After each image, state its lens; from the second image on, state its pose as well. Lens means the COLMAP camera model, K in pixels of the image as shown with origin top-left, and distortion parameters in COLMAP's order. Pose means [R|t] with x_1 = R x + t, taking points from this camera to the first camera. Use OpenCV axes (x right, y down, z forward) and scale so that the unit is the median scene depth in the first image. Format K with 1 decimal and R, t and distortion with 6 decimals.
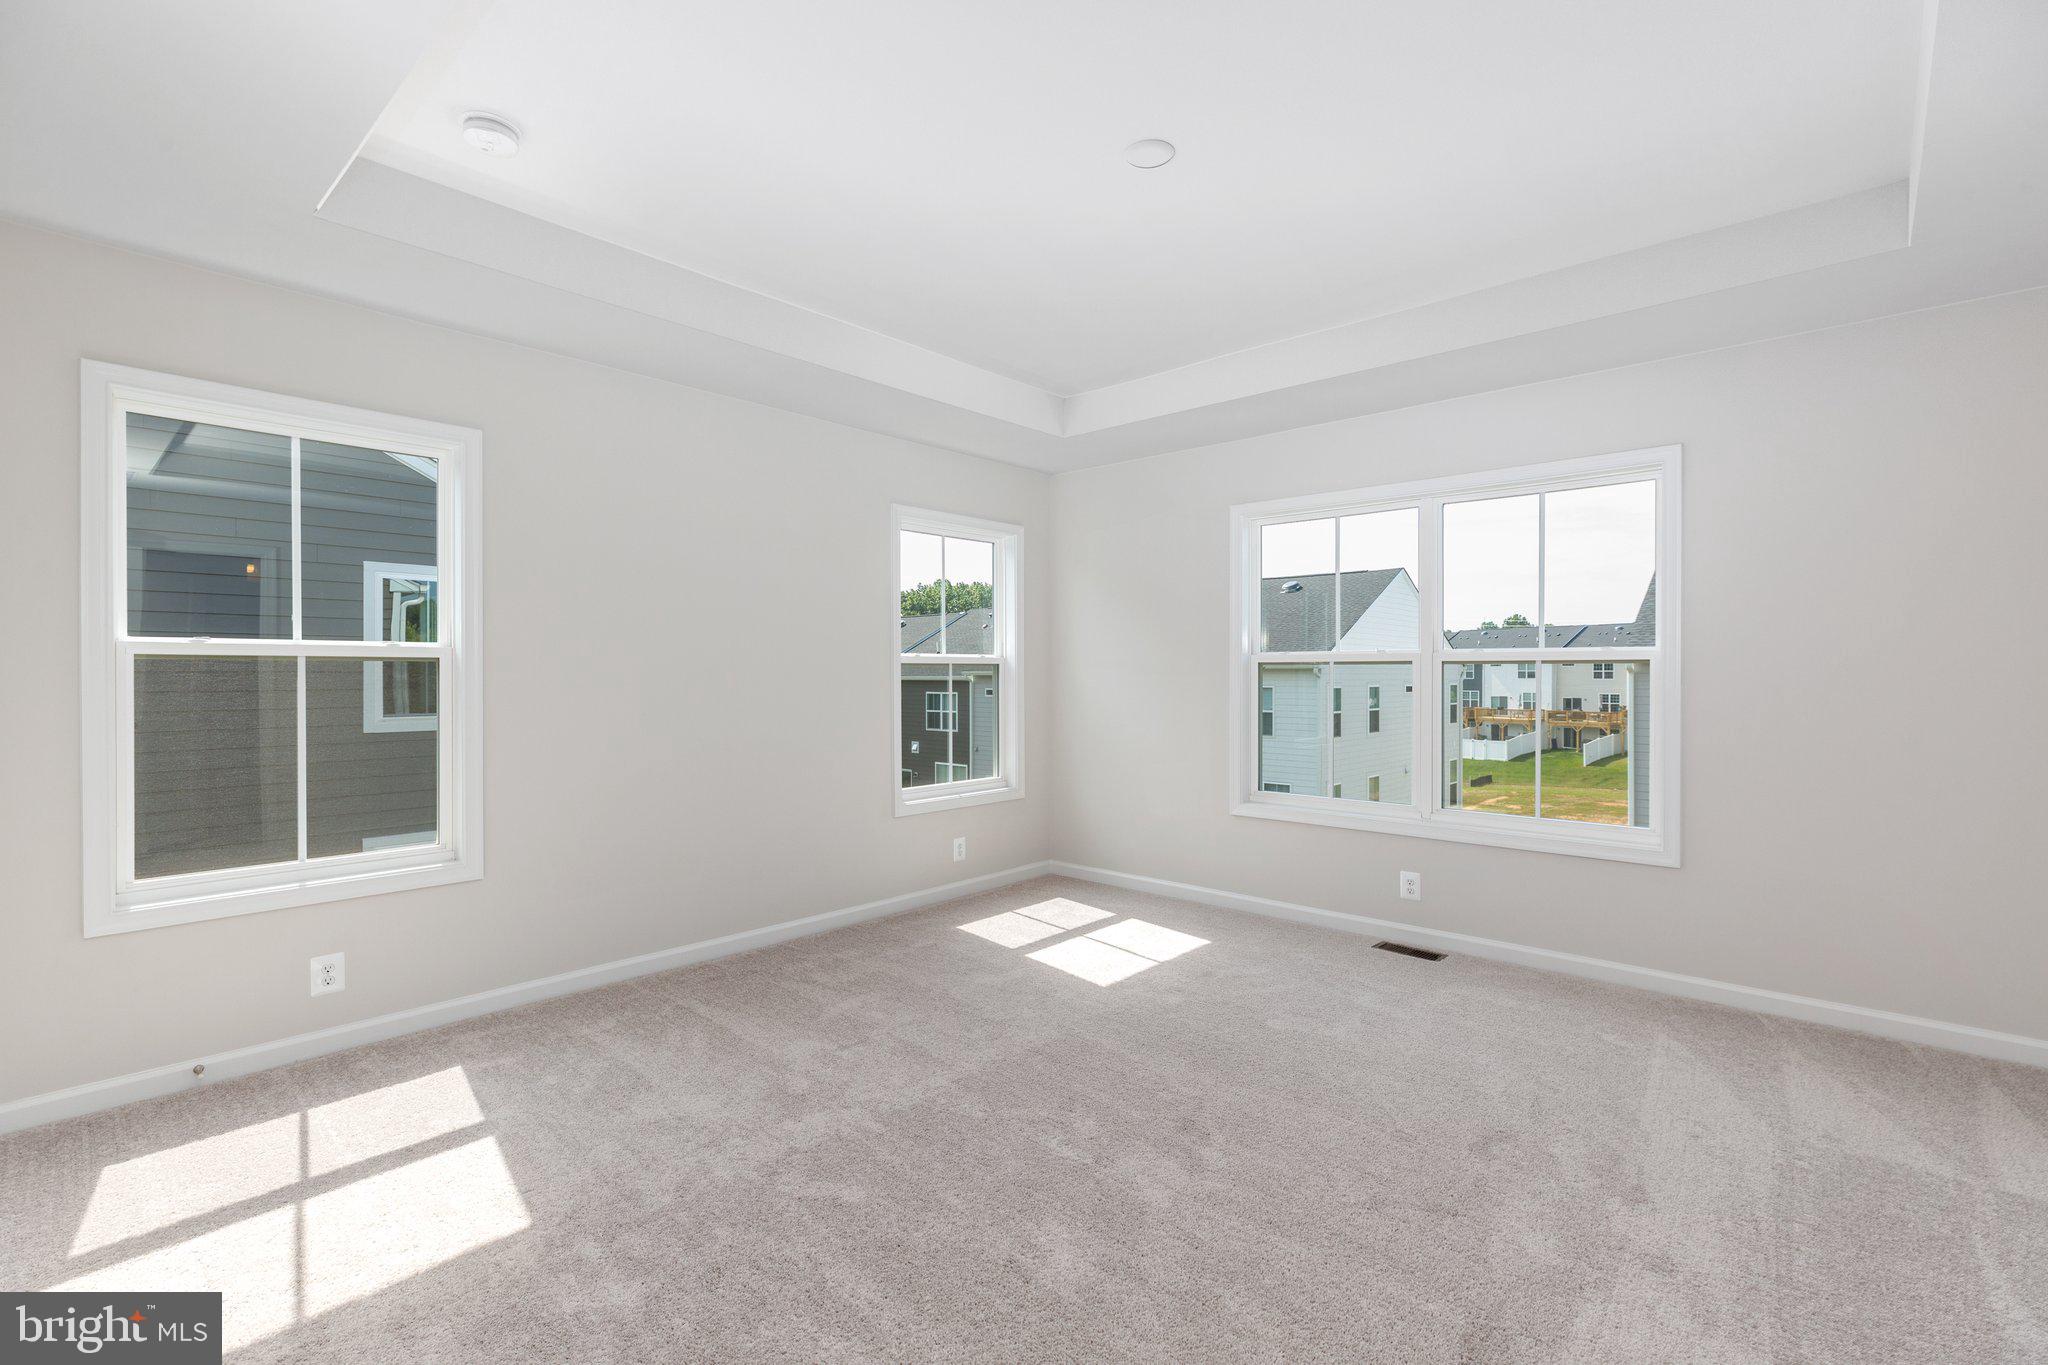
lens RADIAL K [[912.1, 0, 1016.2], [0, 912.1, 677.6], [0, 0, 1]] dist [0.002932, 0.000337]
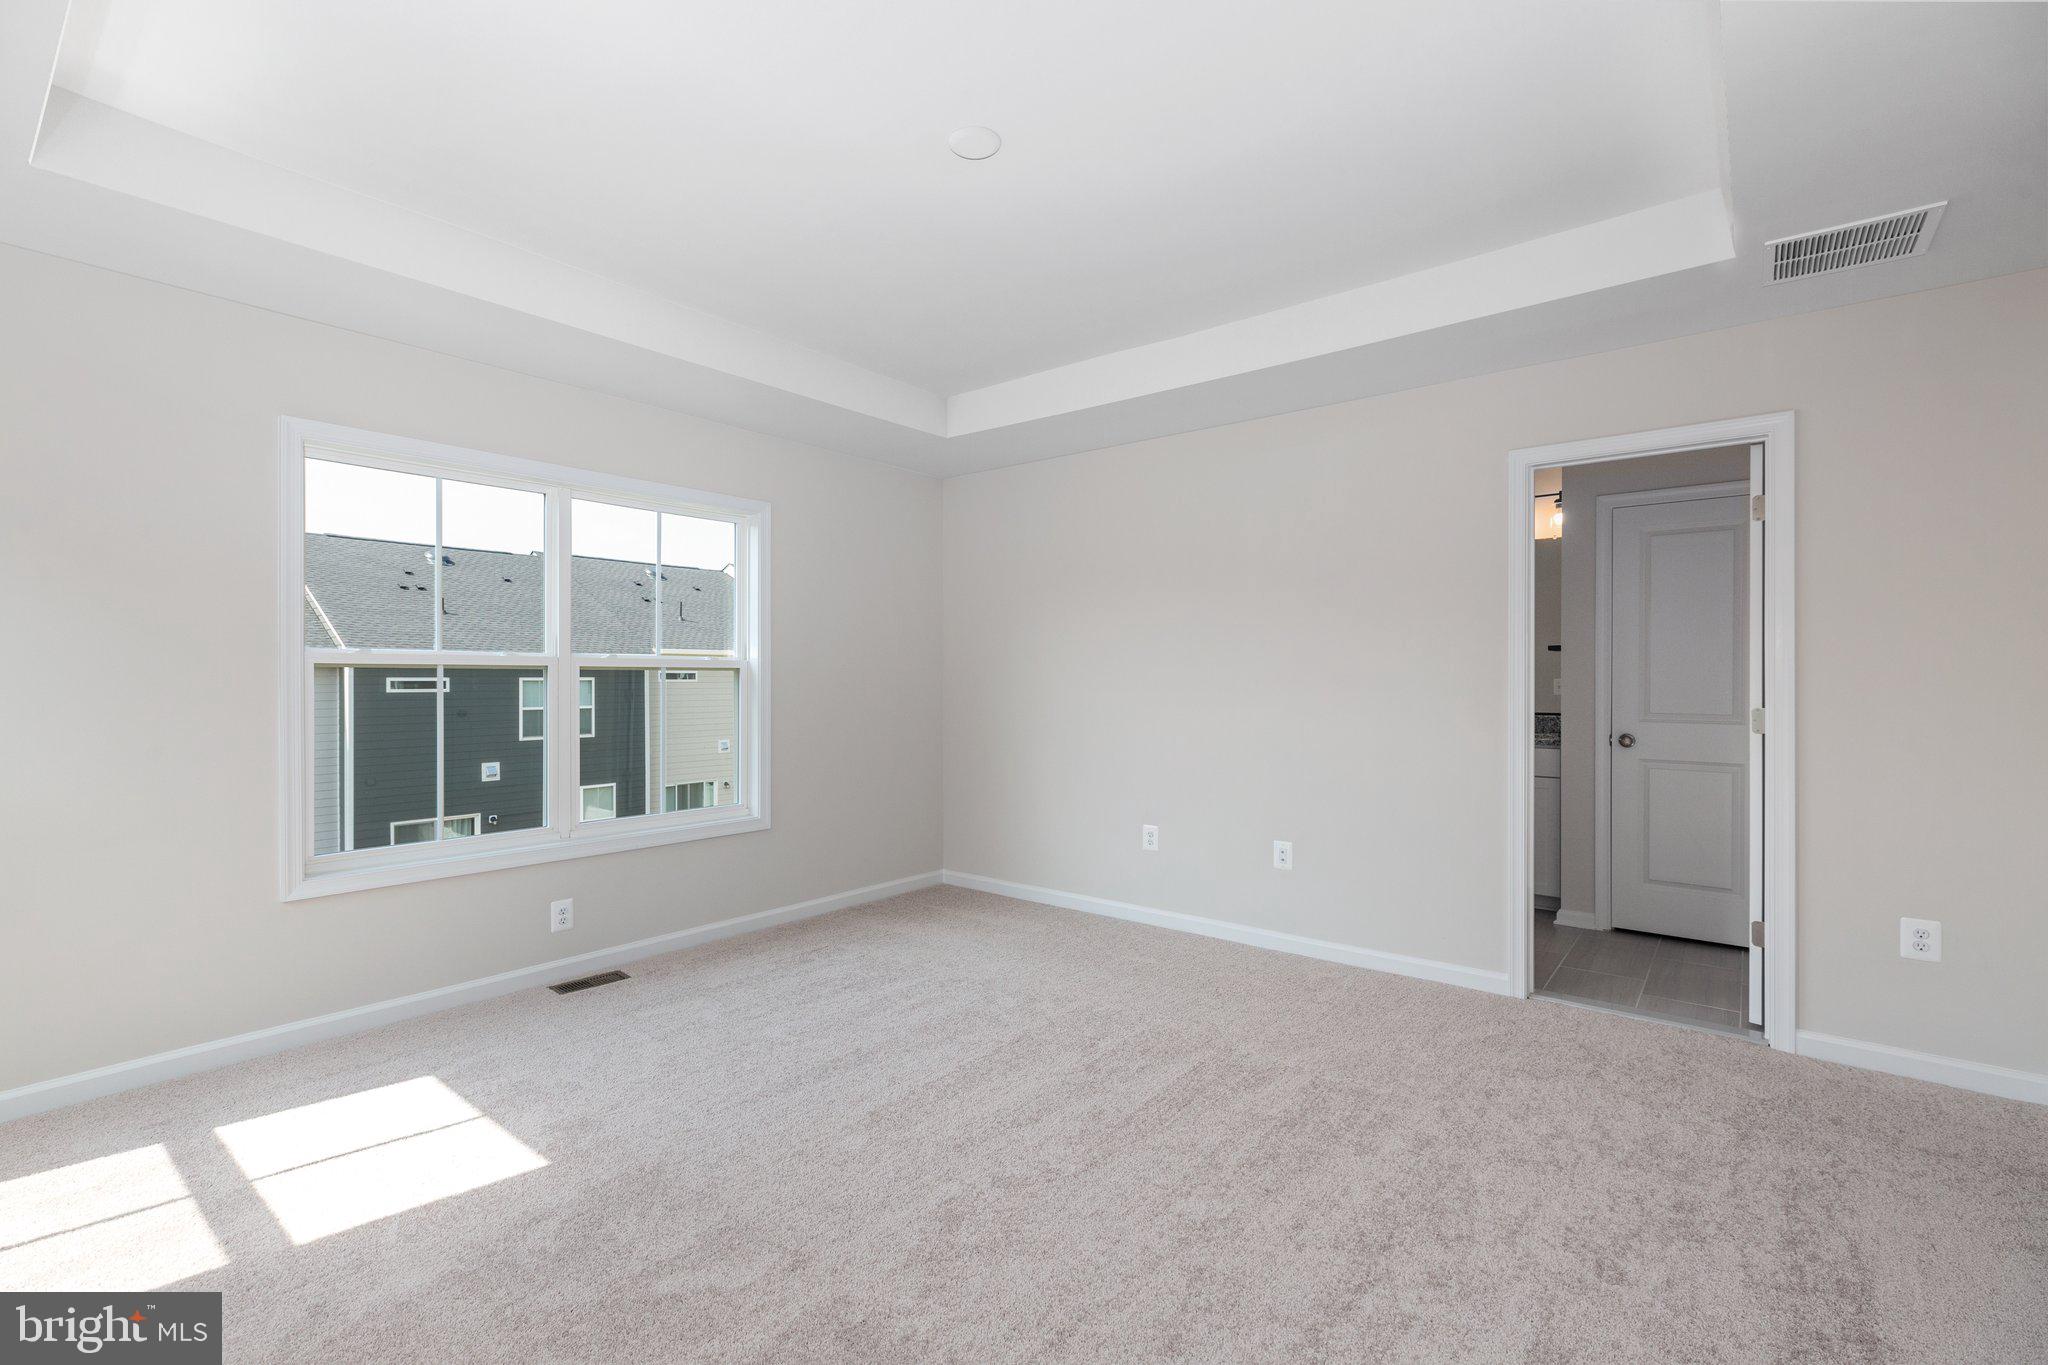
lens RADIAL K [[912.1, 0, 1016.2], [0, 912.1, 677.6], [0, 0, 1]] dist [0.002932, 0.000337]
pose [[-0.060866, -0.000619, 0.998146, -0.496395], [0.004900, 0.999988, 0.000919, -0.004857], [-0.998134, 0.004947, -0.060862, 0.610775]]
